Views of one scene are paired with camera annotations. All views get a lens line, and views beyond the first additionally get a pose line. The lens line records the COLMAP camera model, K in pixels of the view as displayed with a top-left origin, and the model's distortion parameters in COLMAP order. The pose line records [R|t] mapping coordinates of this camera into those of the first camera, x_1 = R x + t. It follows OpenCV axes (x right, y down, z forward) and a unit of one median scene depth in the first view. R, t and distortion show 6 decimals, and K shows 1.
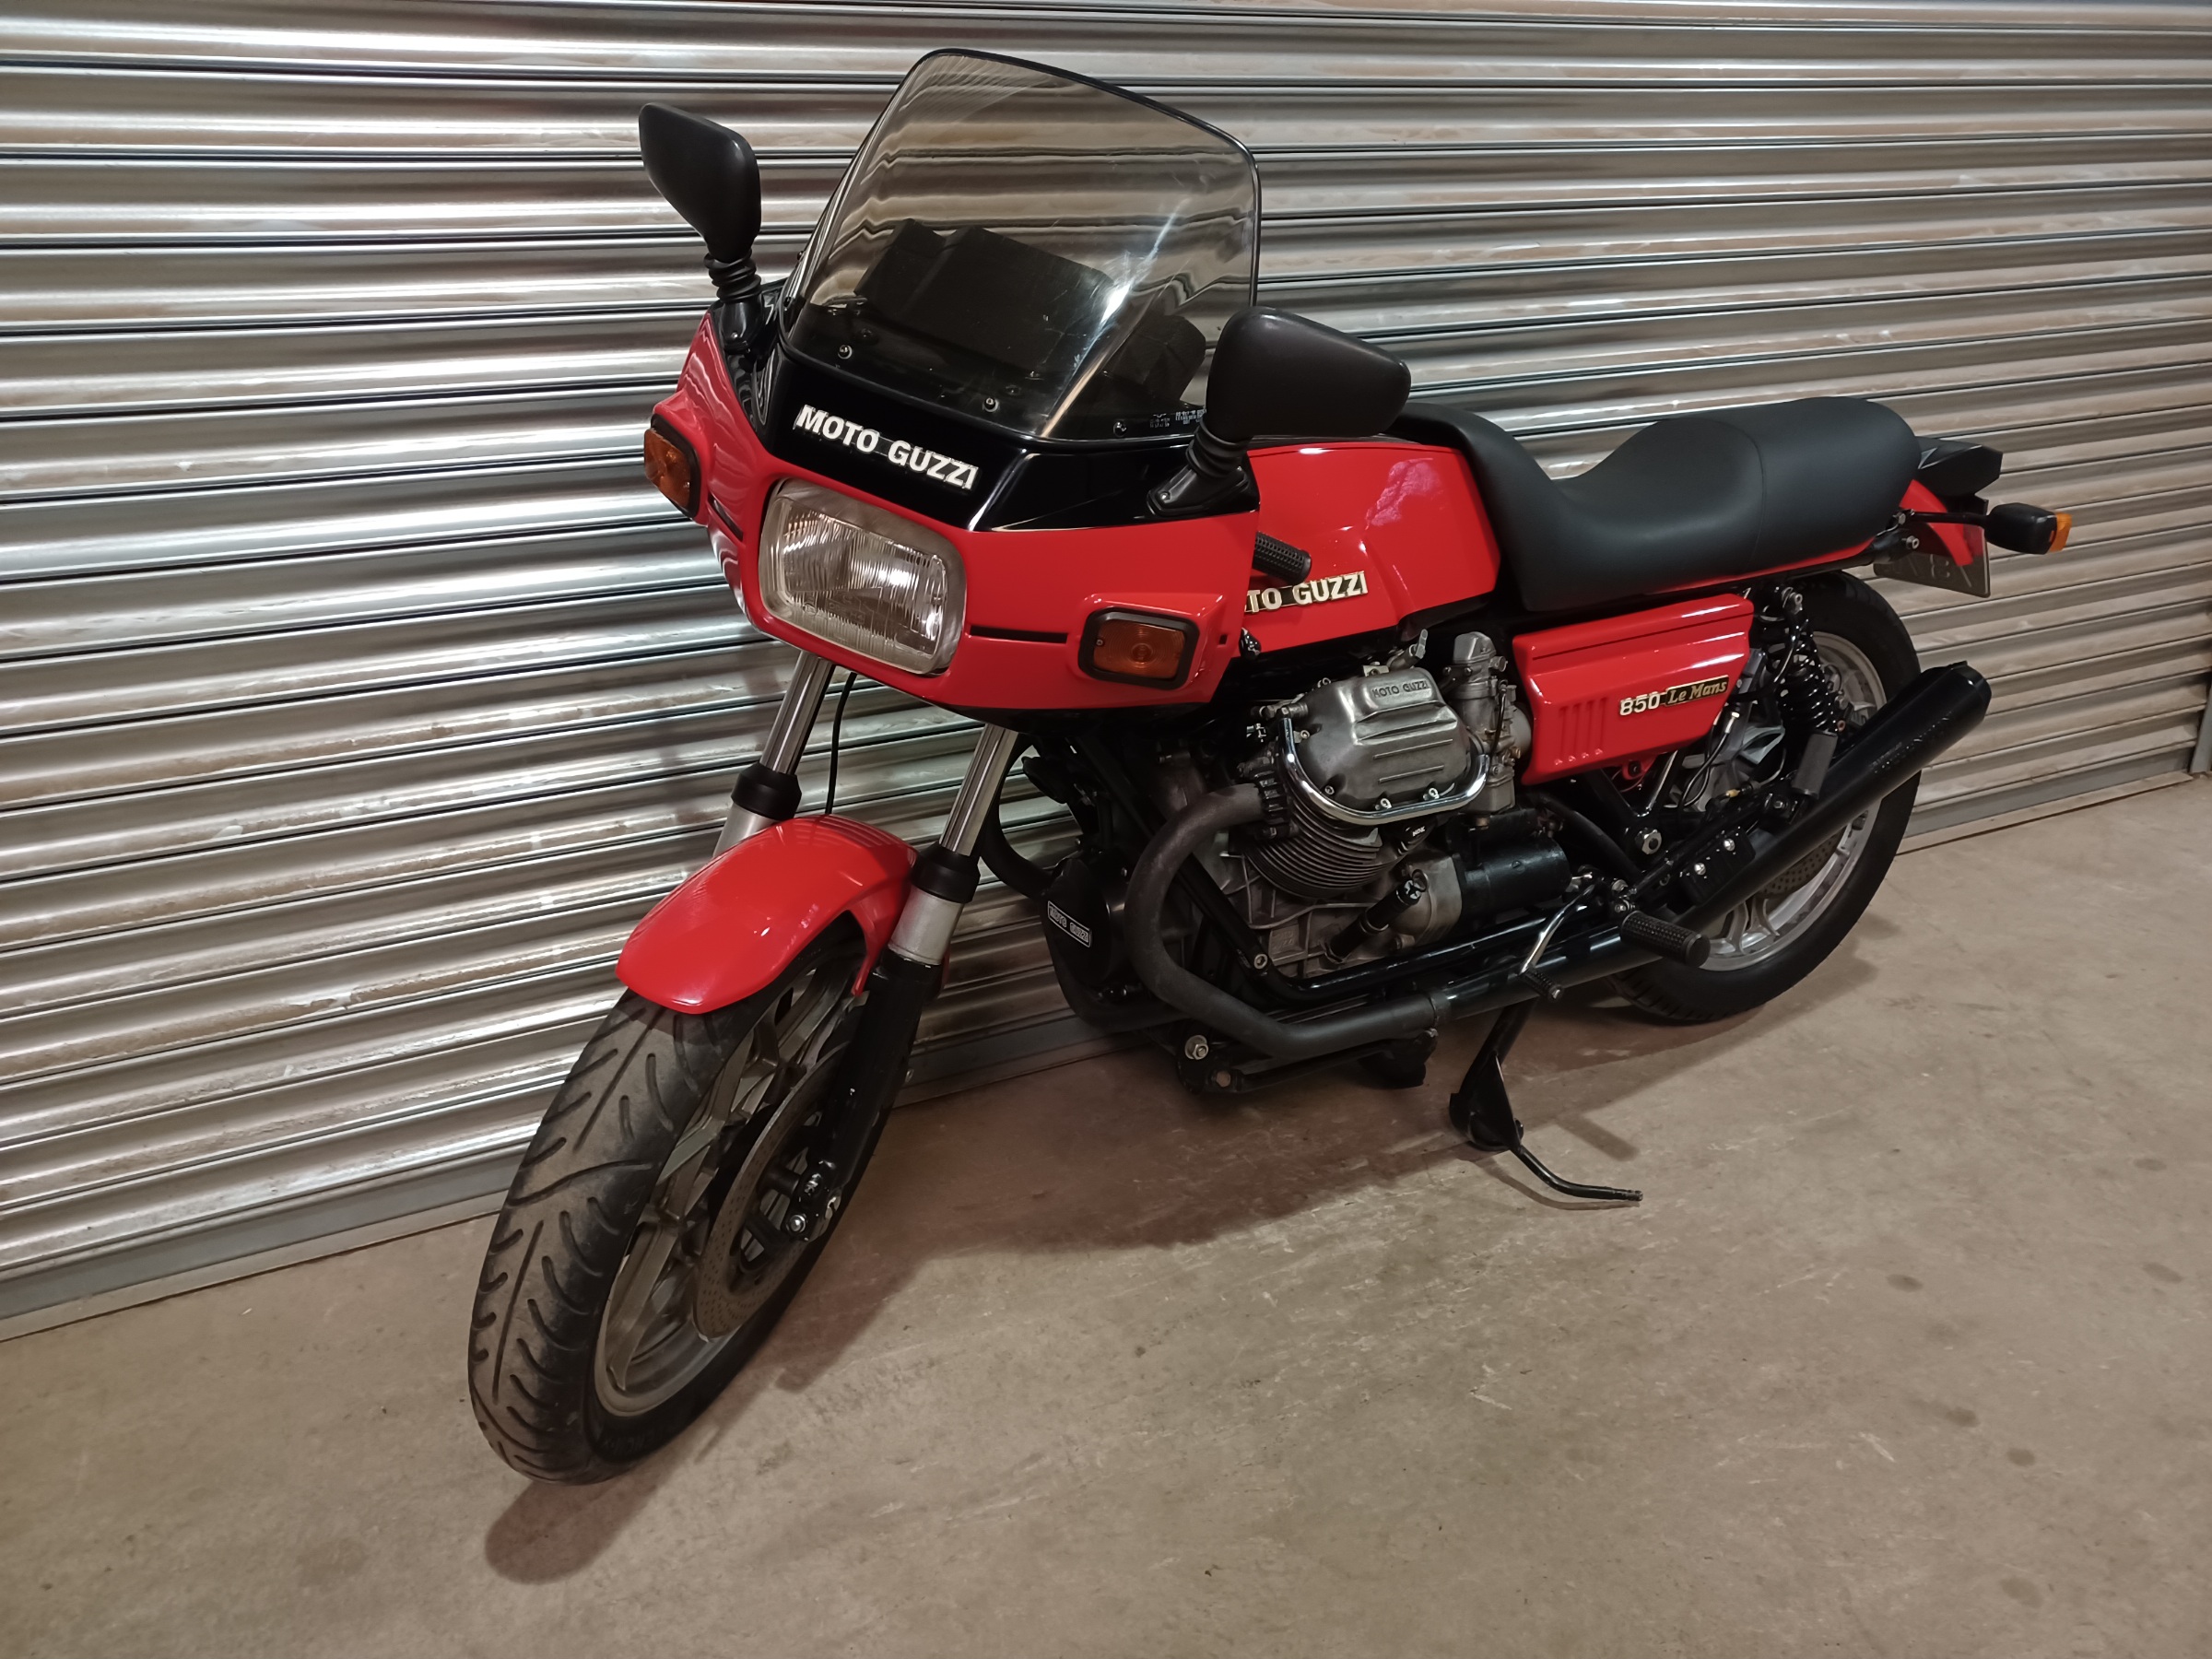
lens RADIAL K [[1612.5, 0, 1112.9], [0, 1612.5, 828.9], [0, 0, 1]] dist [0.023655, 0.003828]
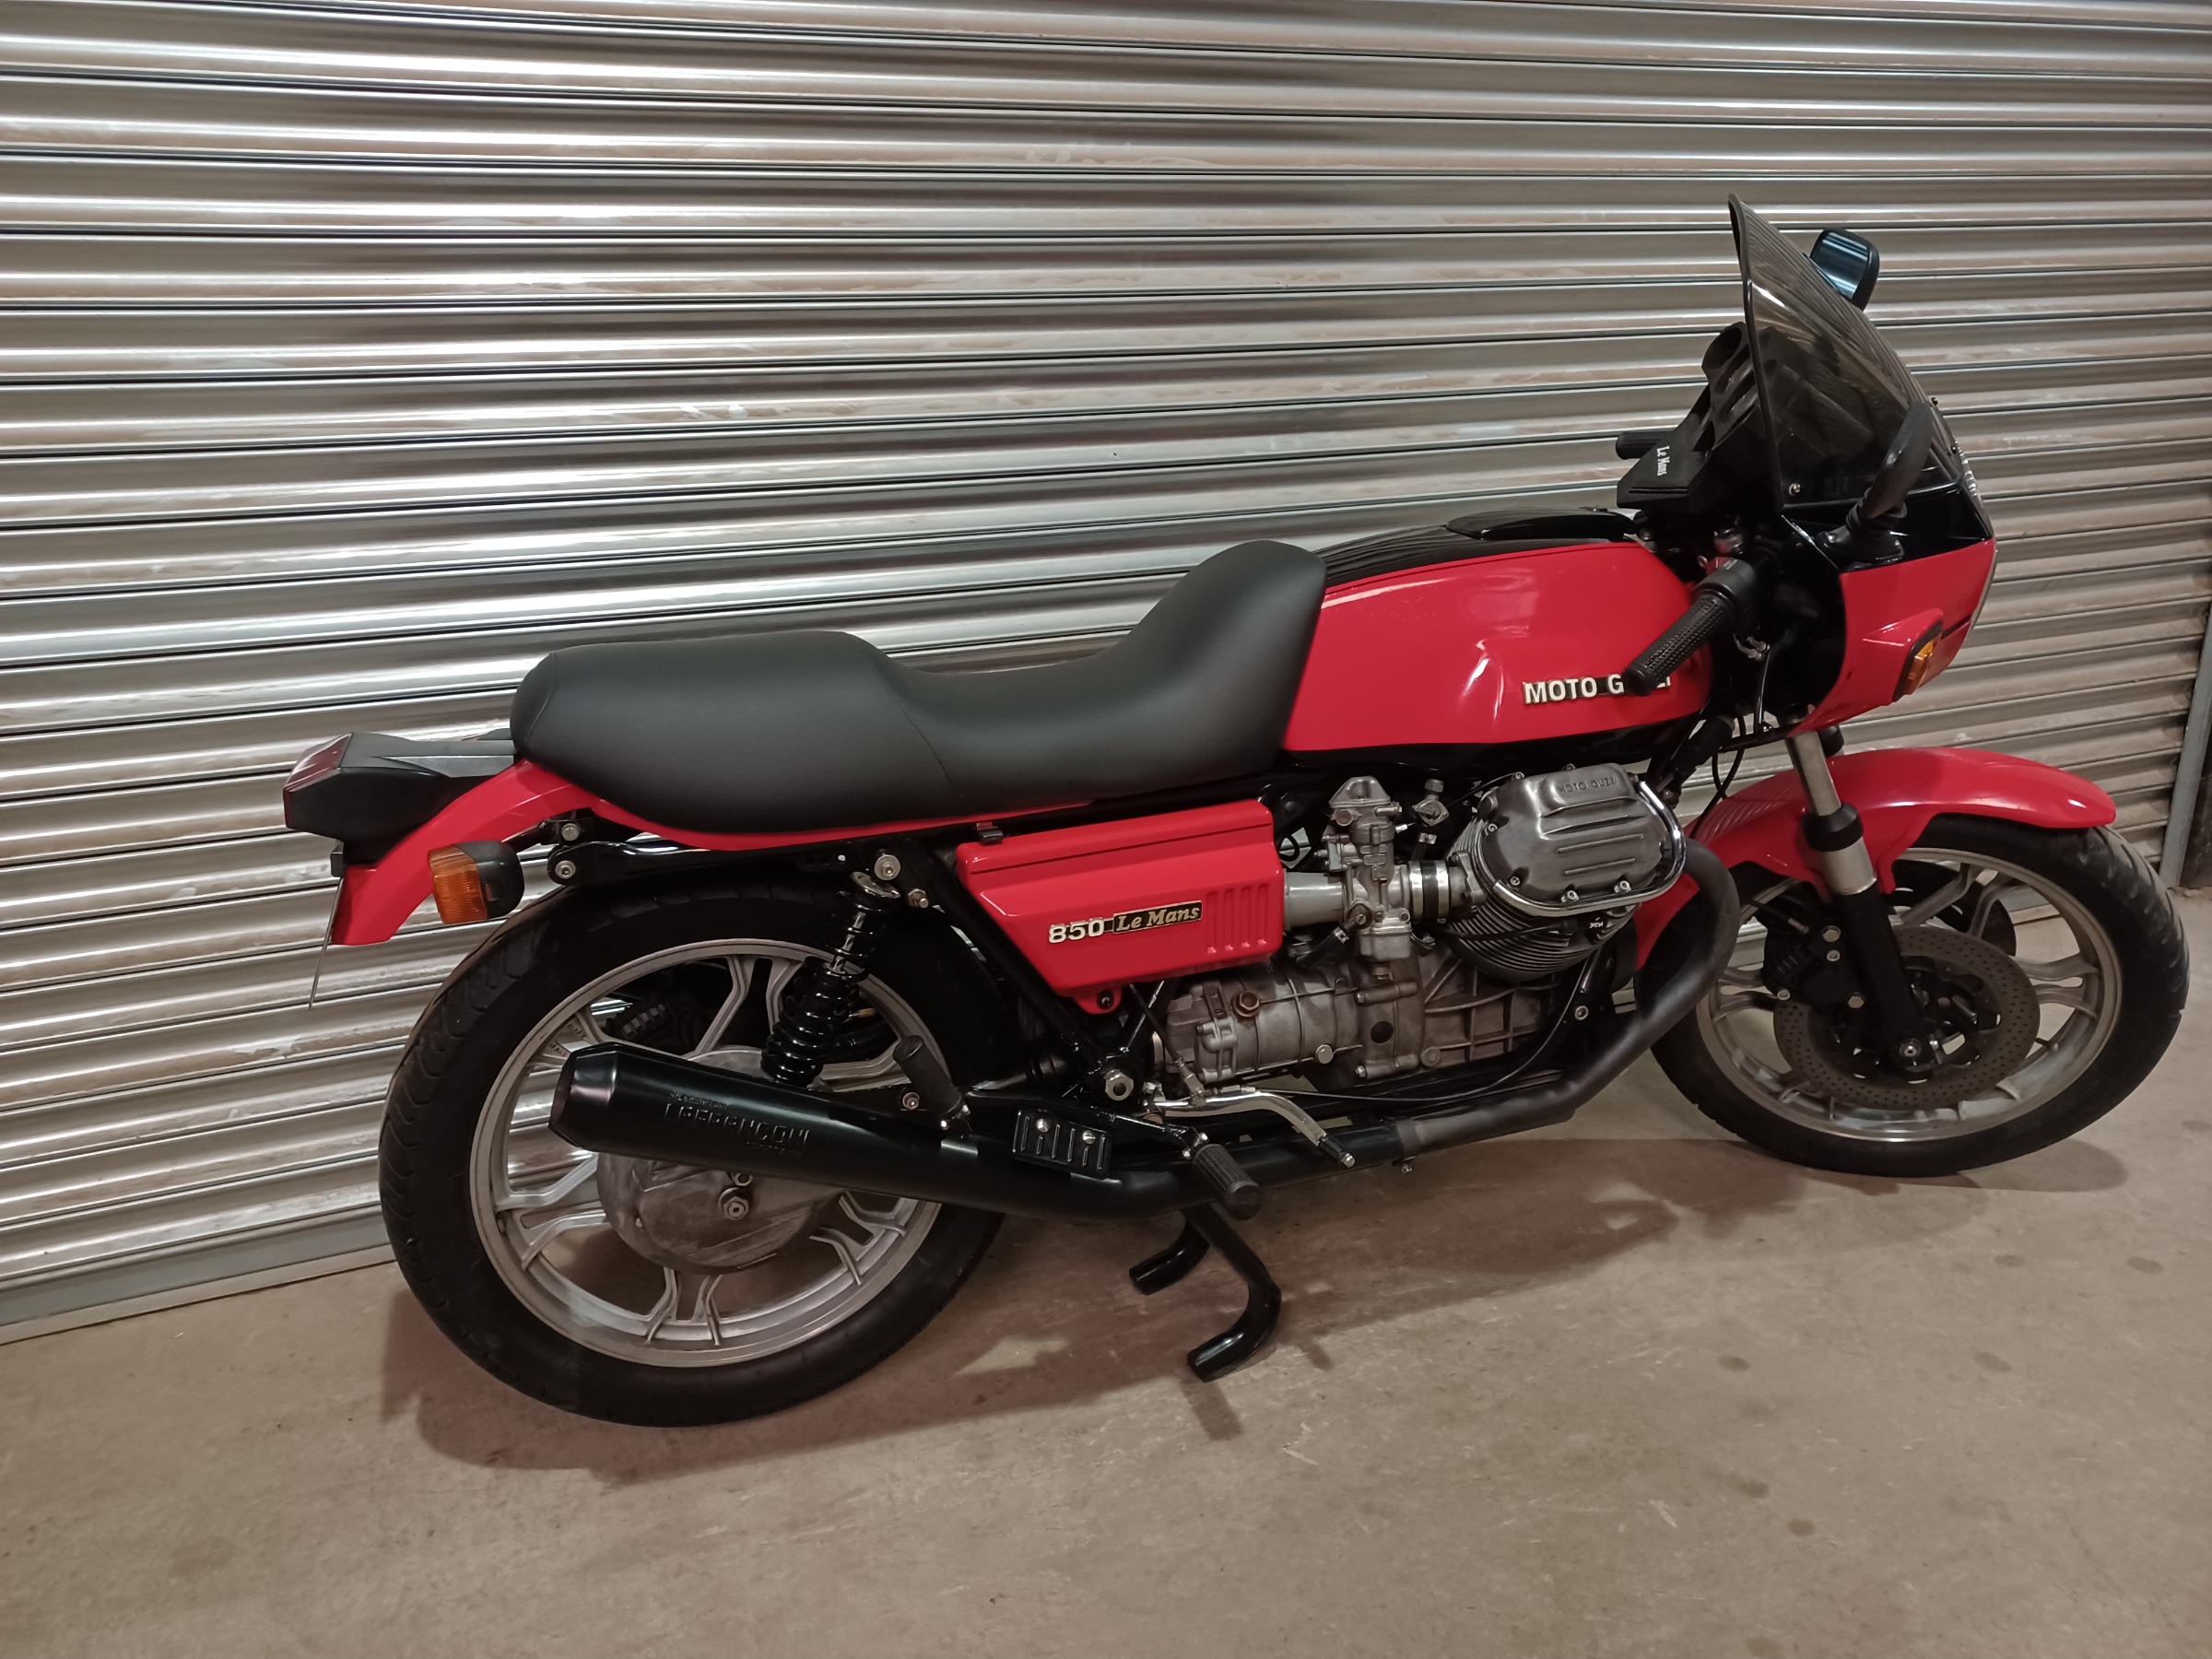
lens RADIAL K [[1612.5, 0, 1116.8], [0, 1612.5, 824.8], [0, 0, 1]] dist [0.023655, 0.003828]
pose [[0.997538, 0.014856, -0.068544, 0.179906], [-0.020003, 0.996981, -0.075022, 0.027869], [0.067222, 0.076208, 0.994823, -0.076476]]
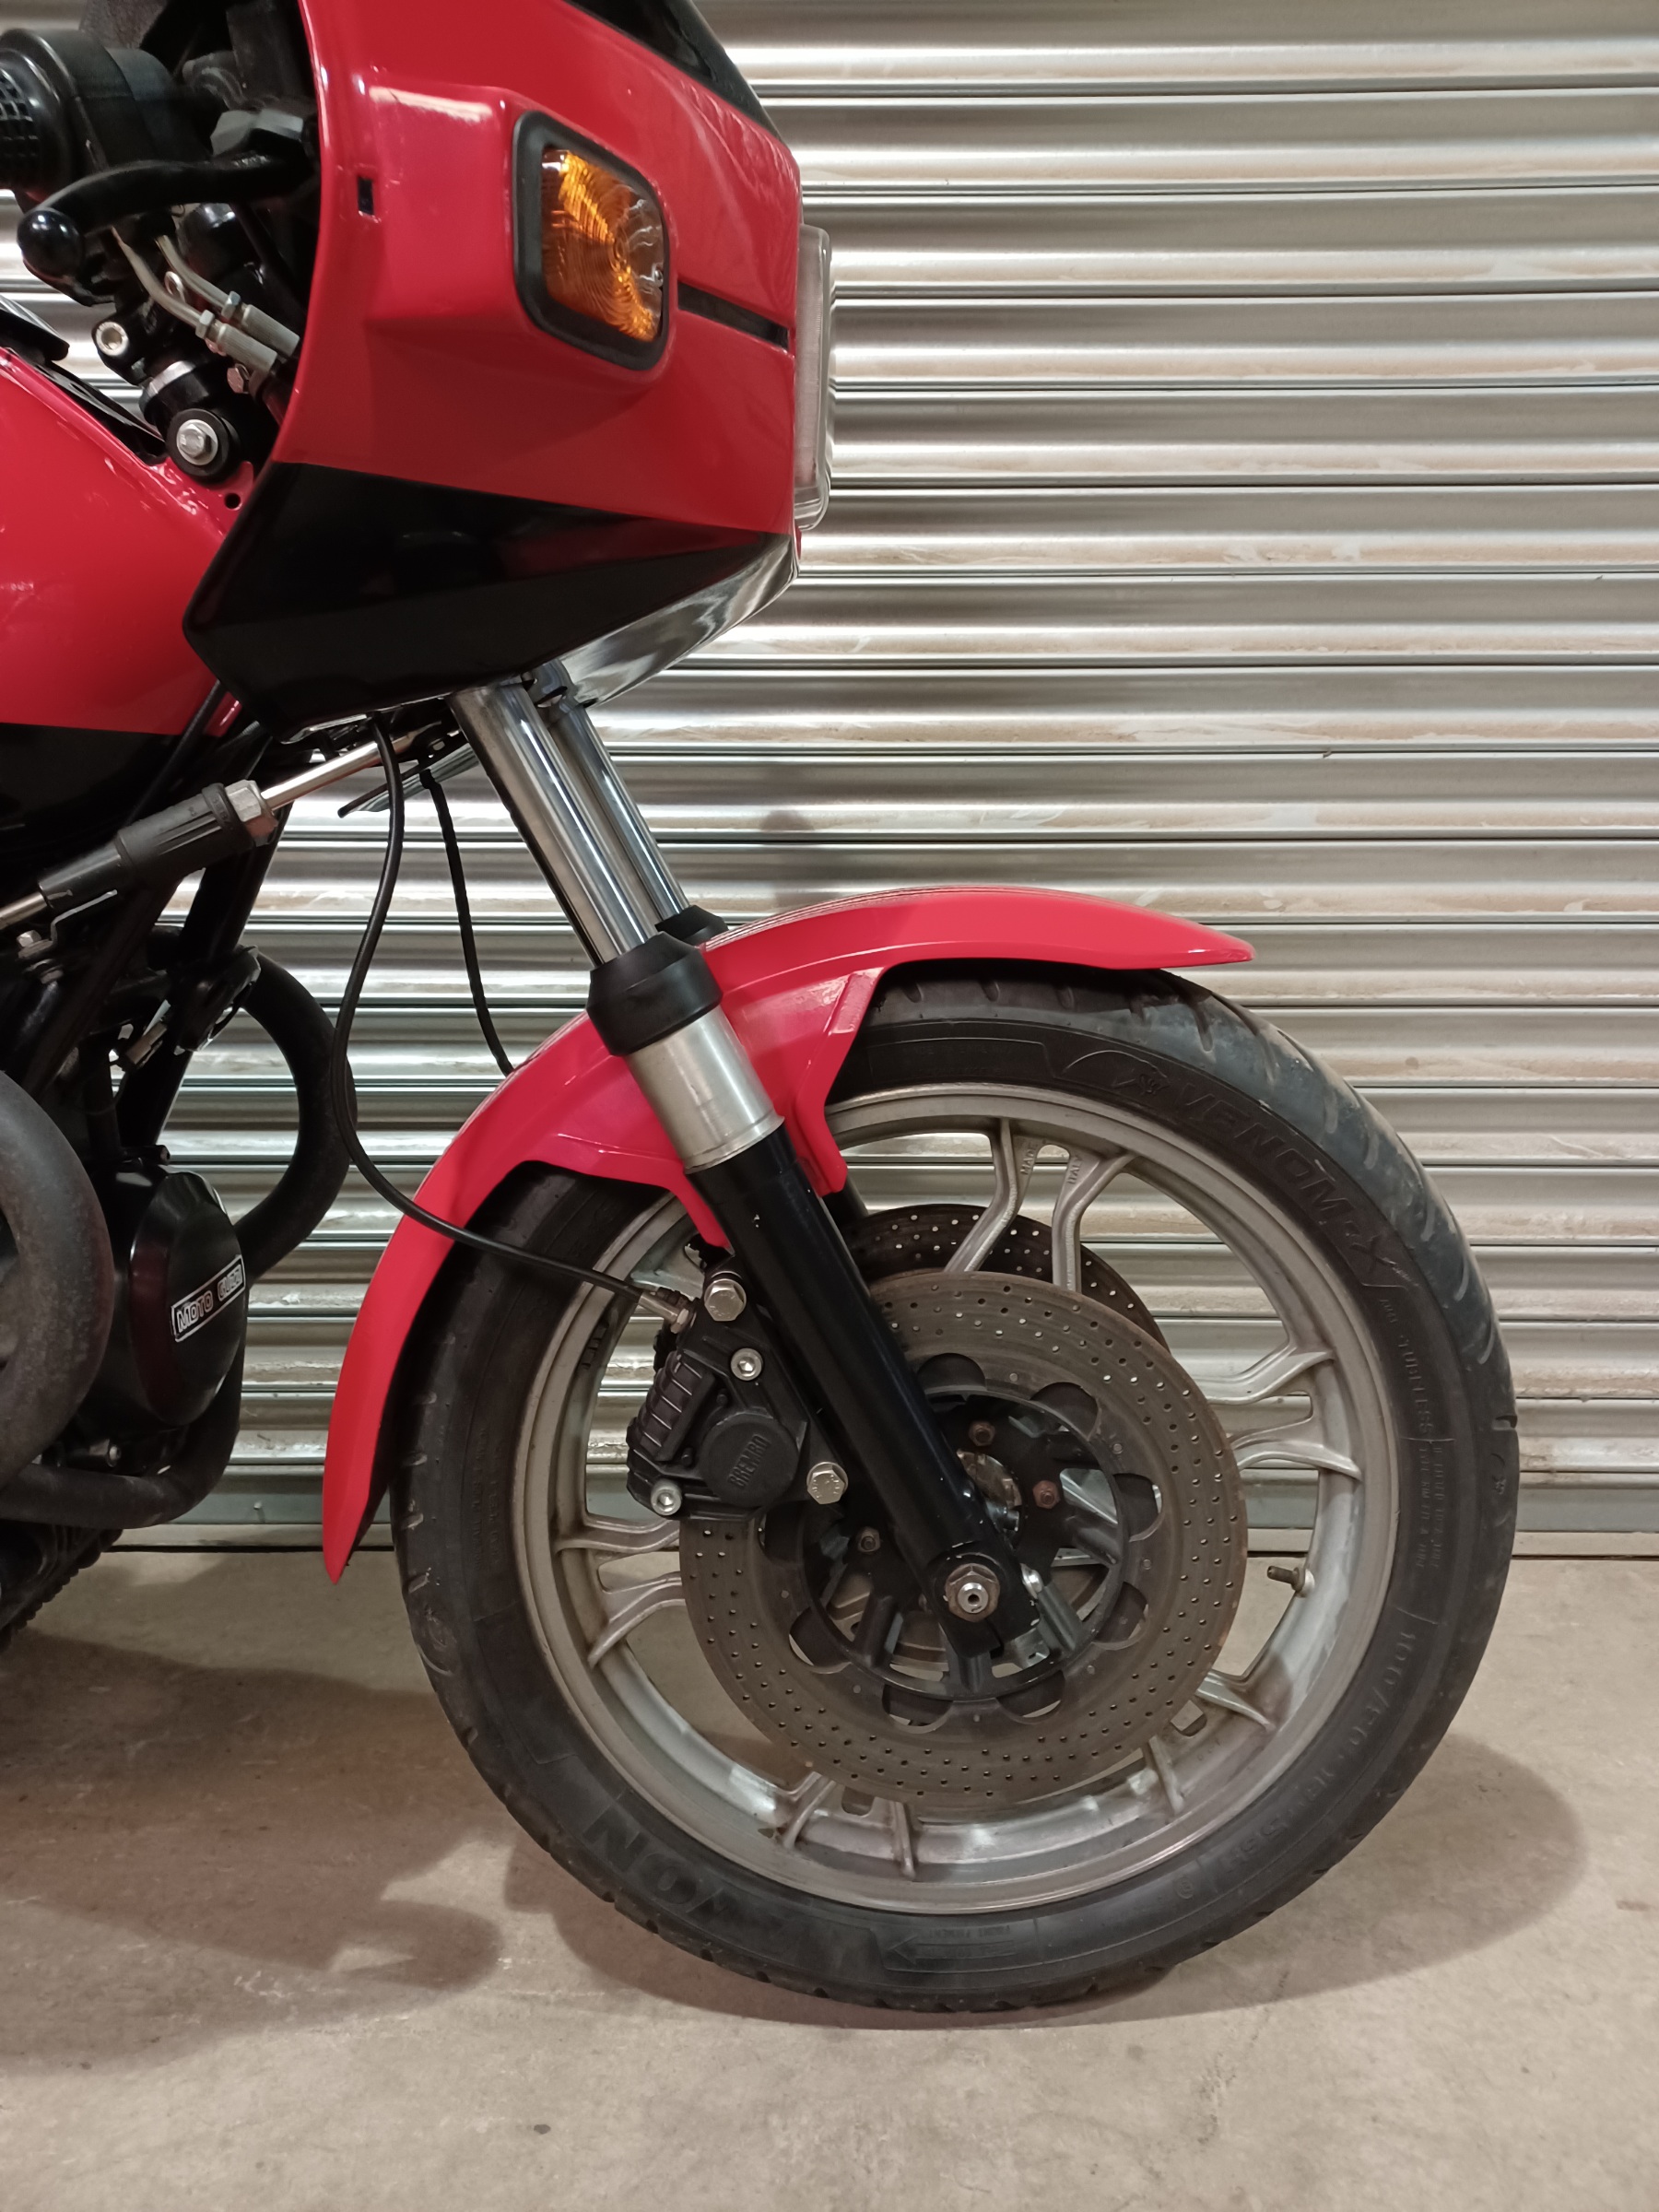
lens RADIAL K [[1612.5, 0, 848.8], [0, 1612.5, 1109.7], [0, 0, 1]] dist [0.023655, 0.003828]
pose [[0.900519, 0.106434, -0.421589, 0.875653], [-0.182935, 0.972332, -0.145279, -0.018019], [0.394461, 0.207950, 0.895074, 0.734828]]
